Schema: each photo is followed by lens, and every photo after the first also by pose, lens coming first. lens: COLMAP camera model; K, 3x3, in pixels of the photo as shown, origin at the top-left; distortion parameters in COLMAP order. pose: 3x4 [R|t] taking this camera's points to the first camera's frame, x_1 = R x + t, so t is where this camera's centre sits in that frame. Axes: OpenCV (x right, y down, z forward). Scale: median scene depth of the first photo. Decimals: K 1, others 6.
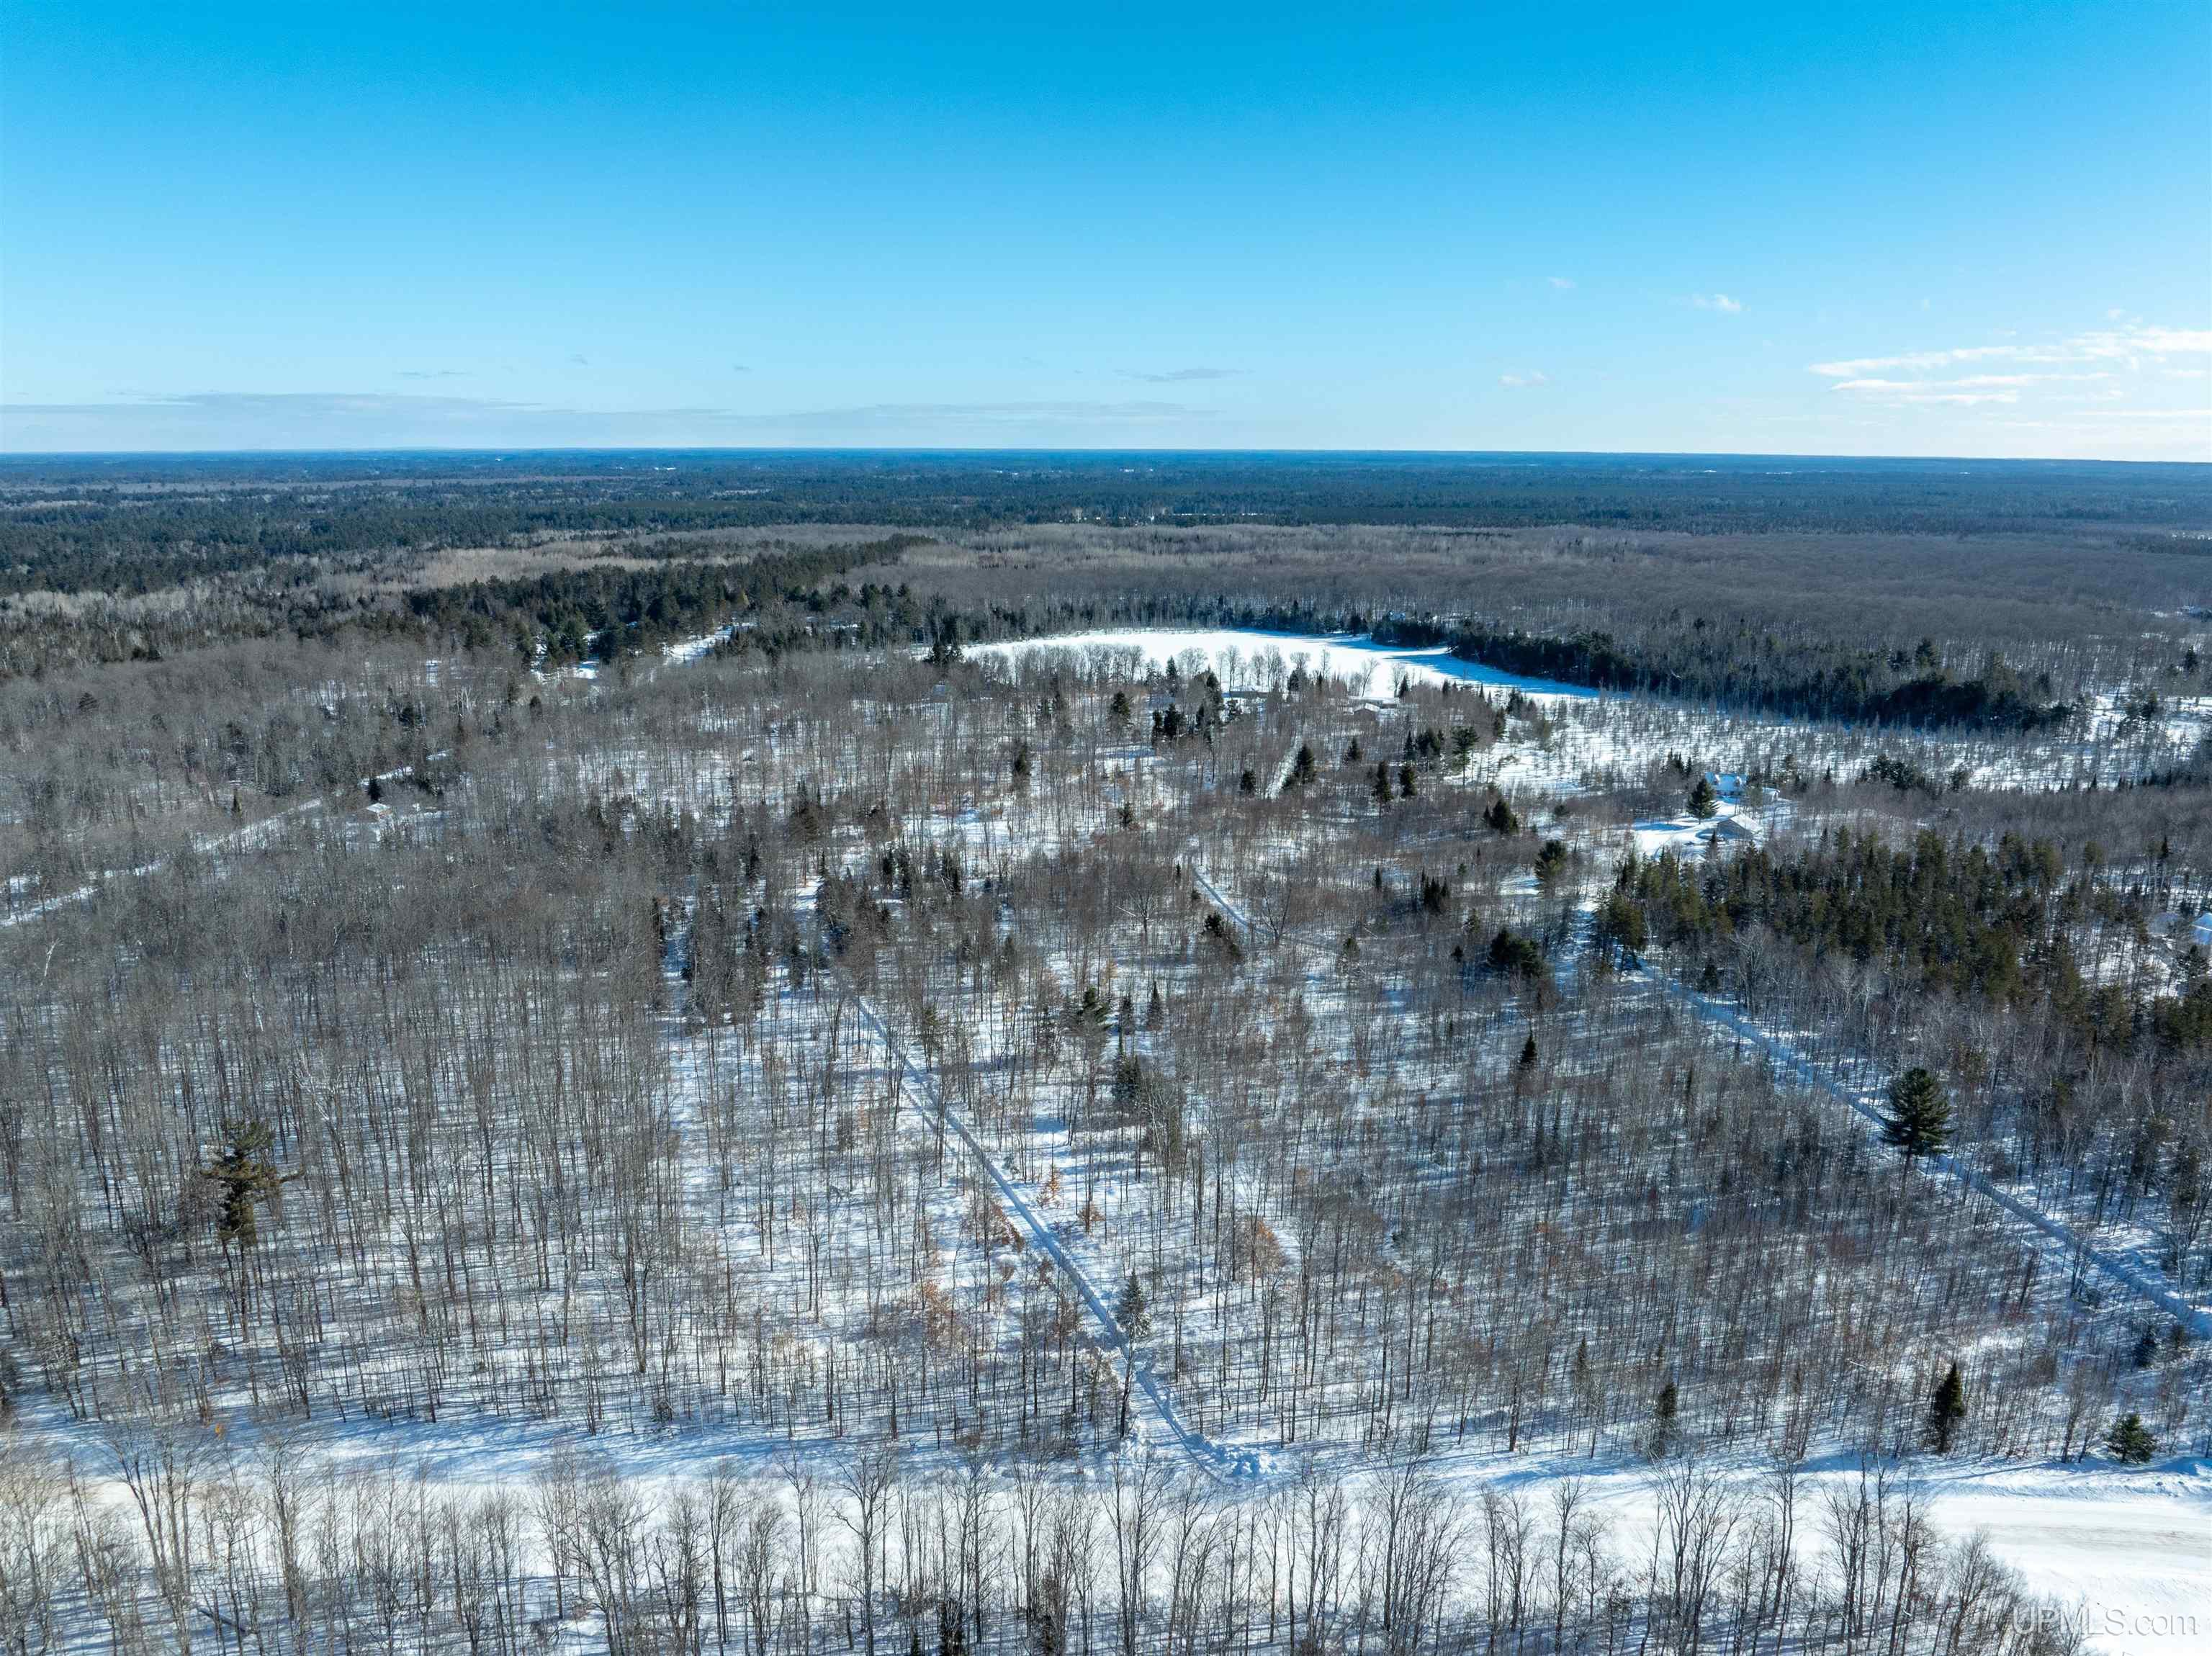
lens RADIAL K [[1561.4, 0, 1117.4], [0, 1561.4, 812.9], [0, 0, 1]] dist [-0.034478, -0.000642]
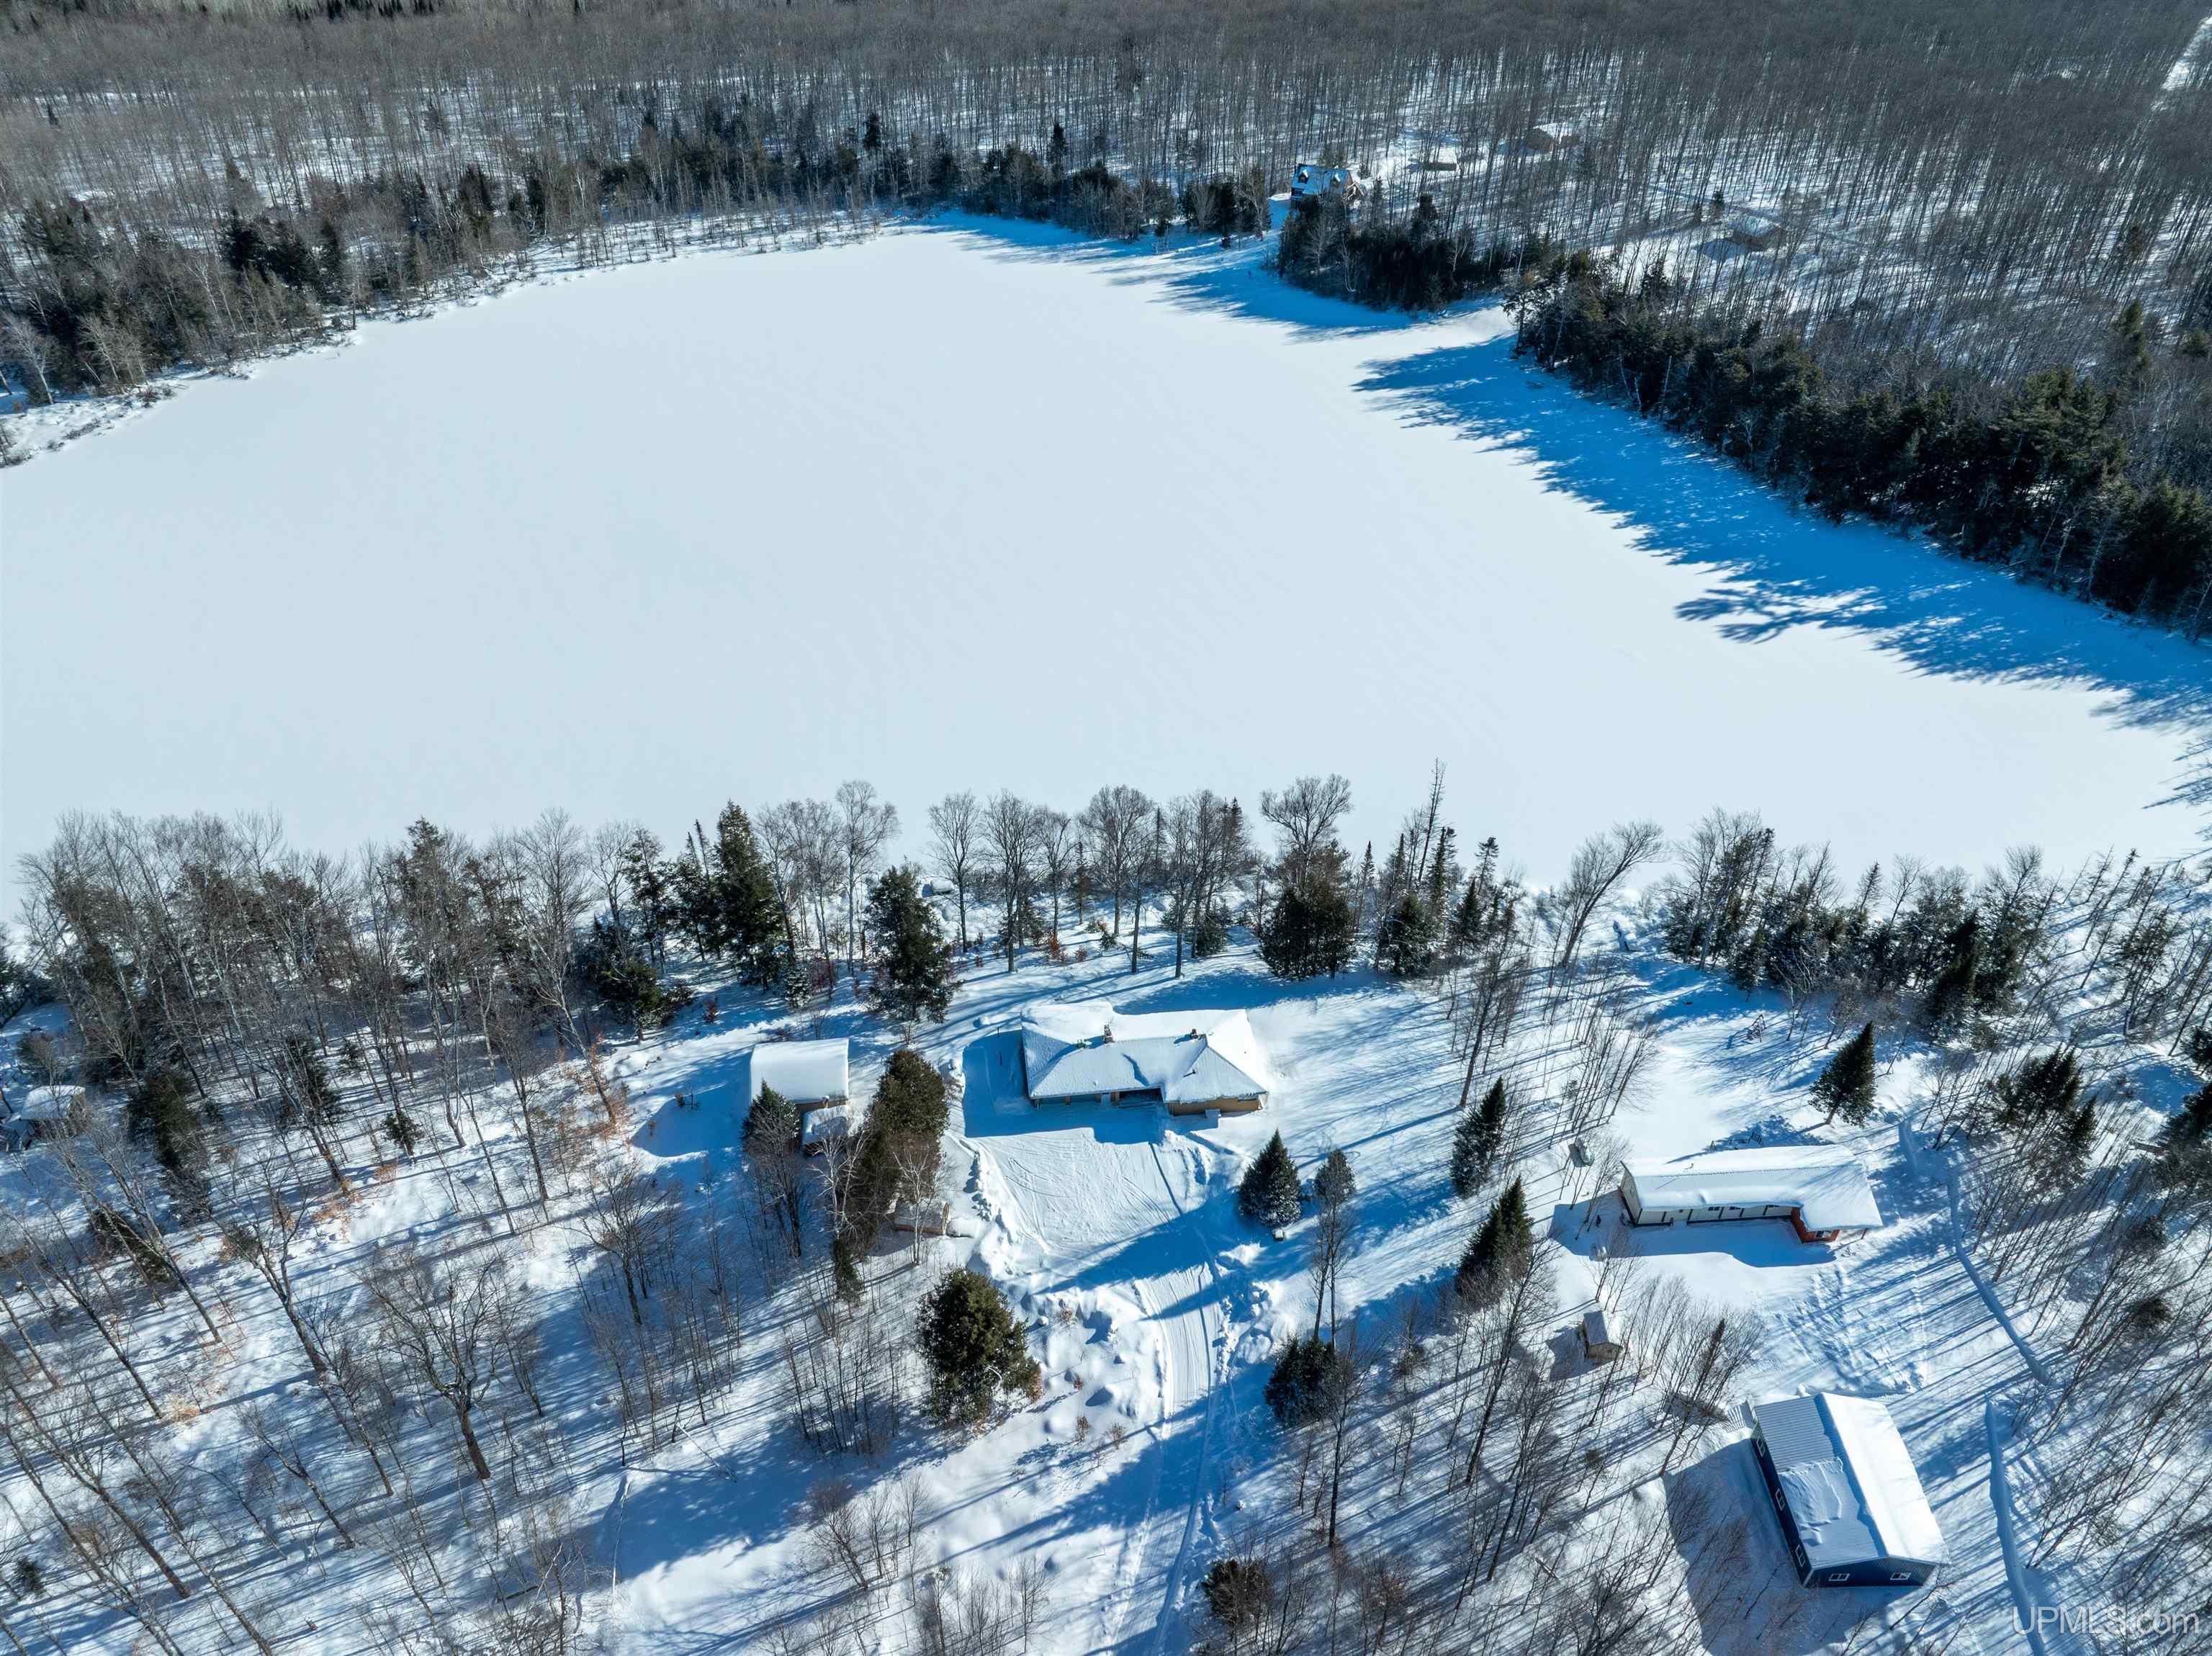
lens RADIAL K [[1553.6, 0, 1118.1], [0, 1553.6, 822.3], [0, 0, 1]] dist [-0.034027, -0.004196]
pose [[0.976157, -0.126439, 0.176439, 0.022557], [0.044584, 0.912293, 0.407104, -0.084762], [-0.212438, -0.389531, 0.896179, 0.358792]]
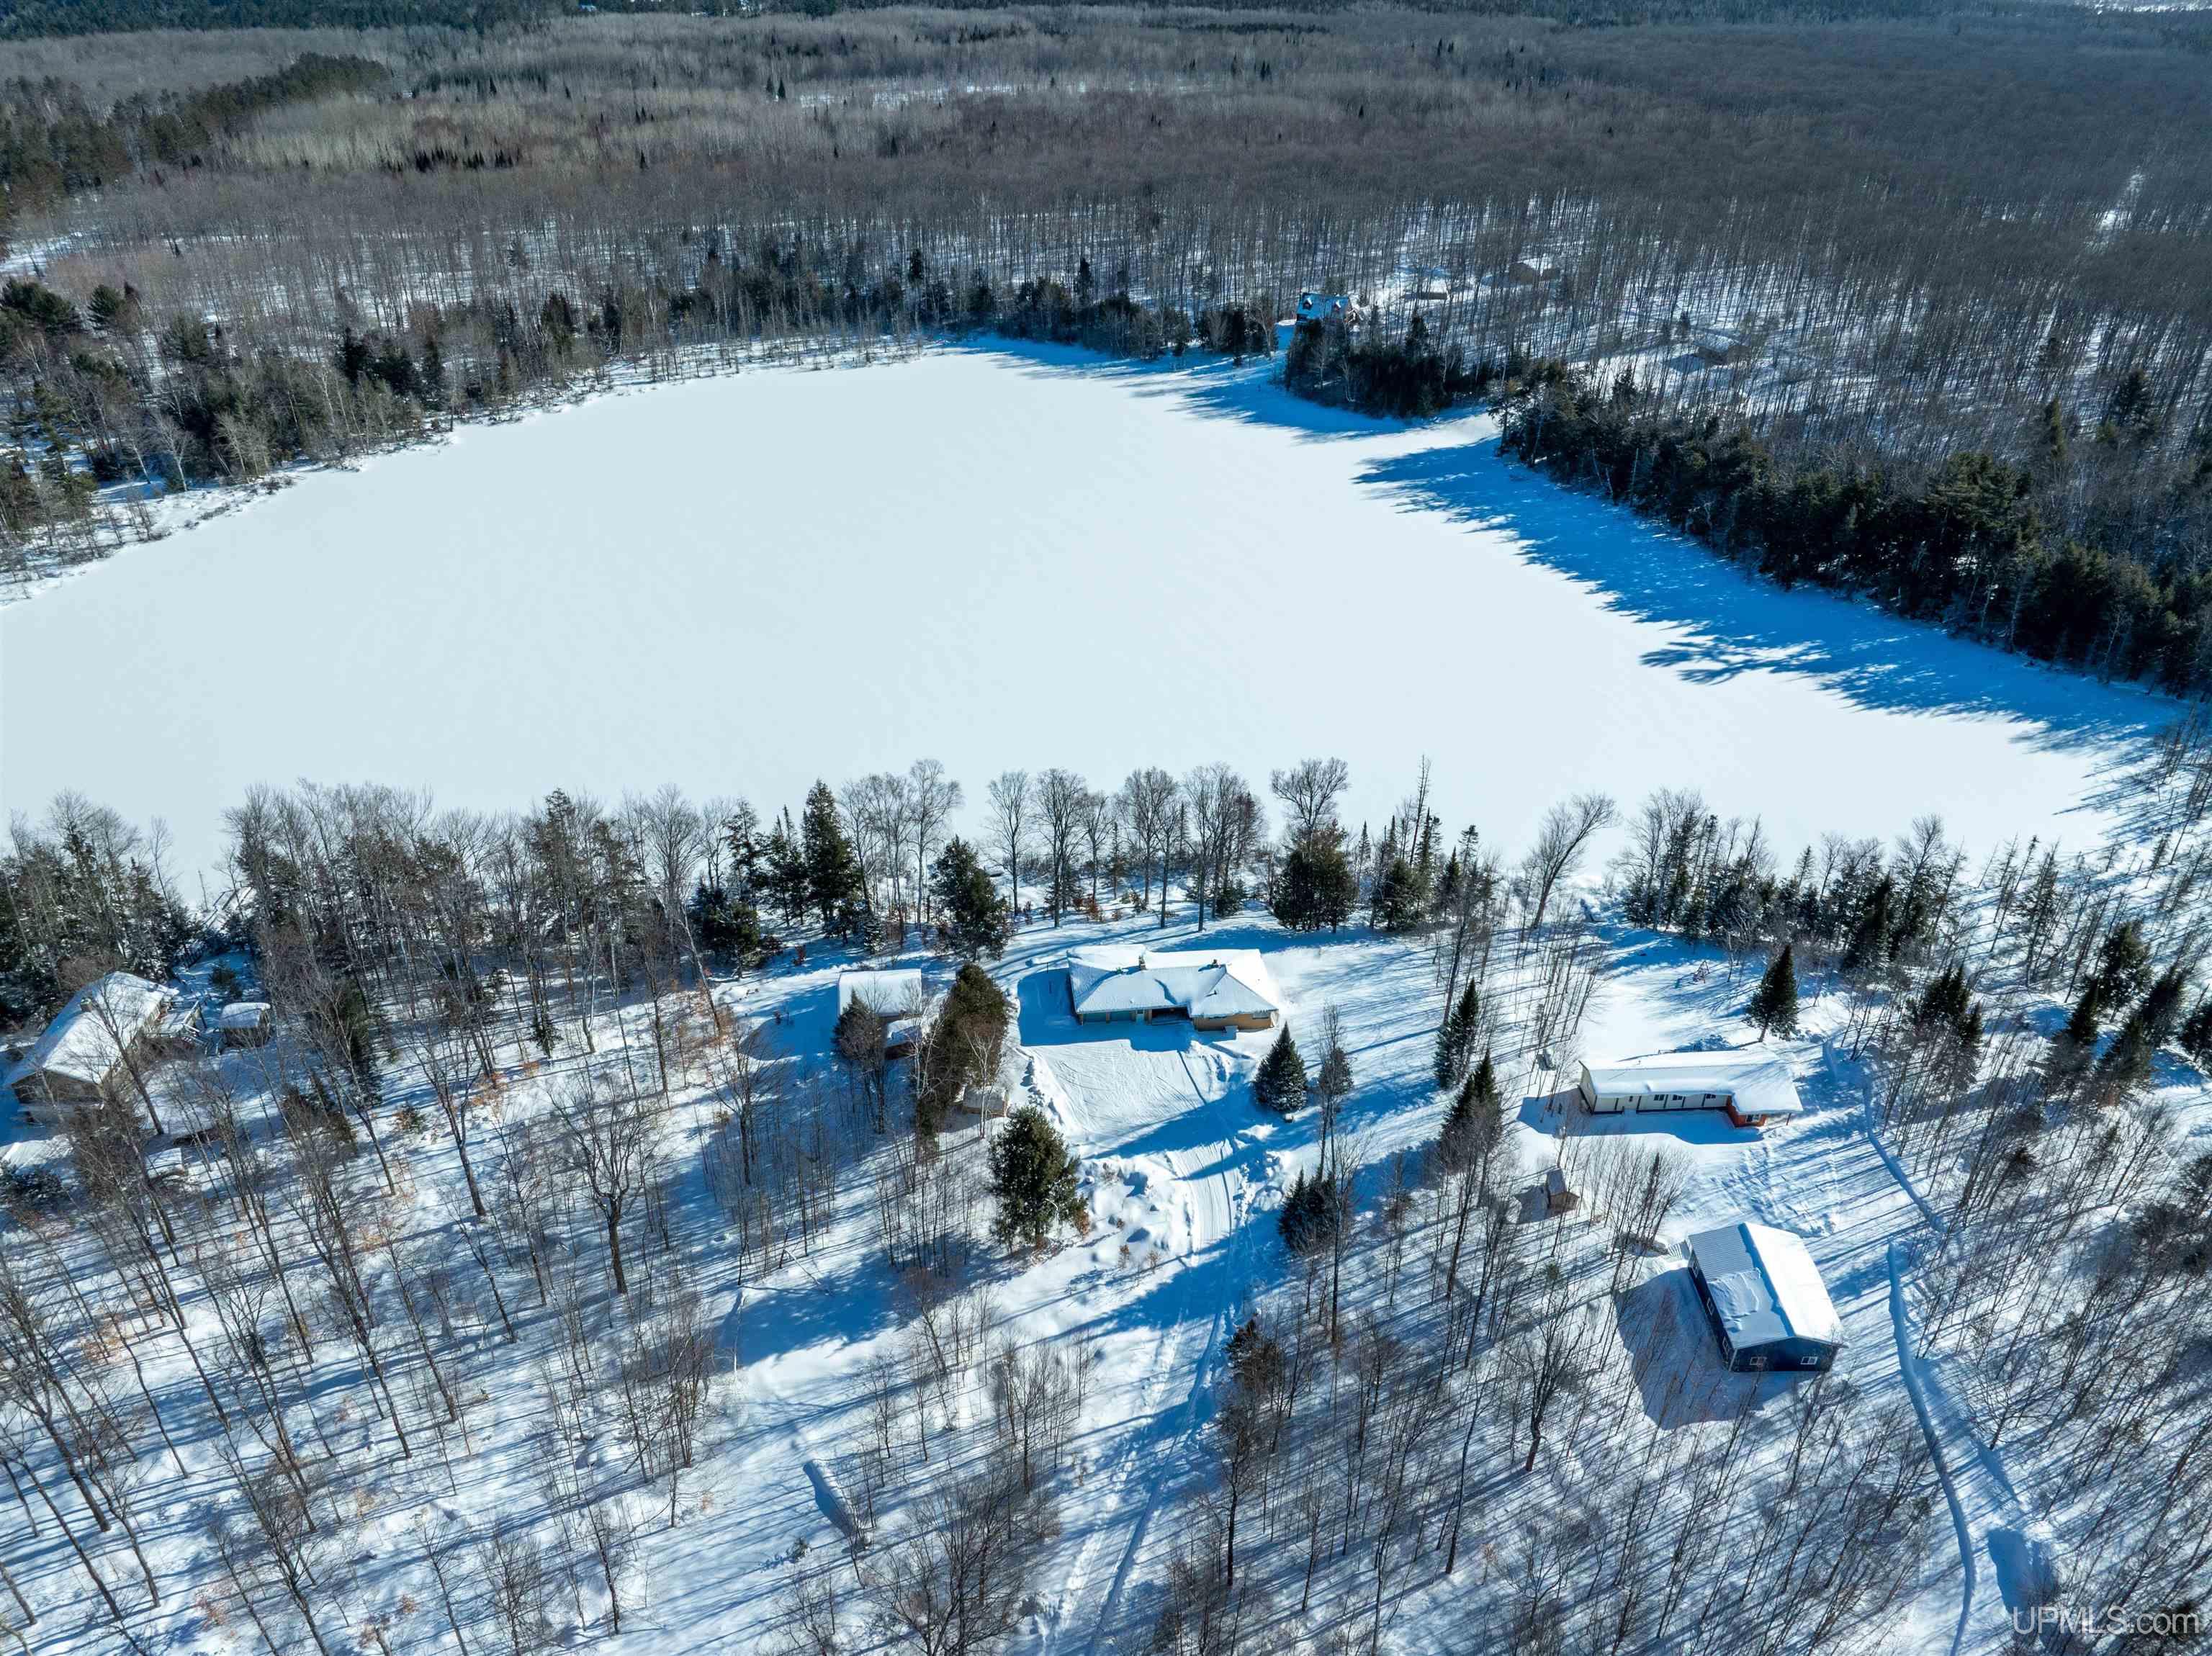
lens RADIAL K [[1556.0, 0, 1114.6], [0, 1556.0, 812.0], [0, 0, 1]] dist [-0.003753, -0.073969]
pose [[0.978206, -0.106185, 0.178433, 0.016526], [0.045377, 0.947898, 0.315326, -0.080274], [-0.202619, -0.300357, 0.932058, 0.338969]]
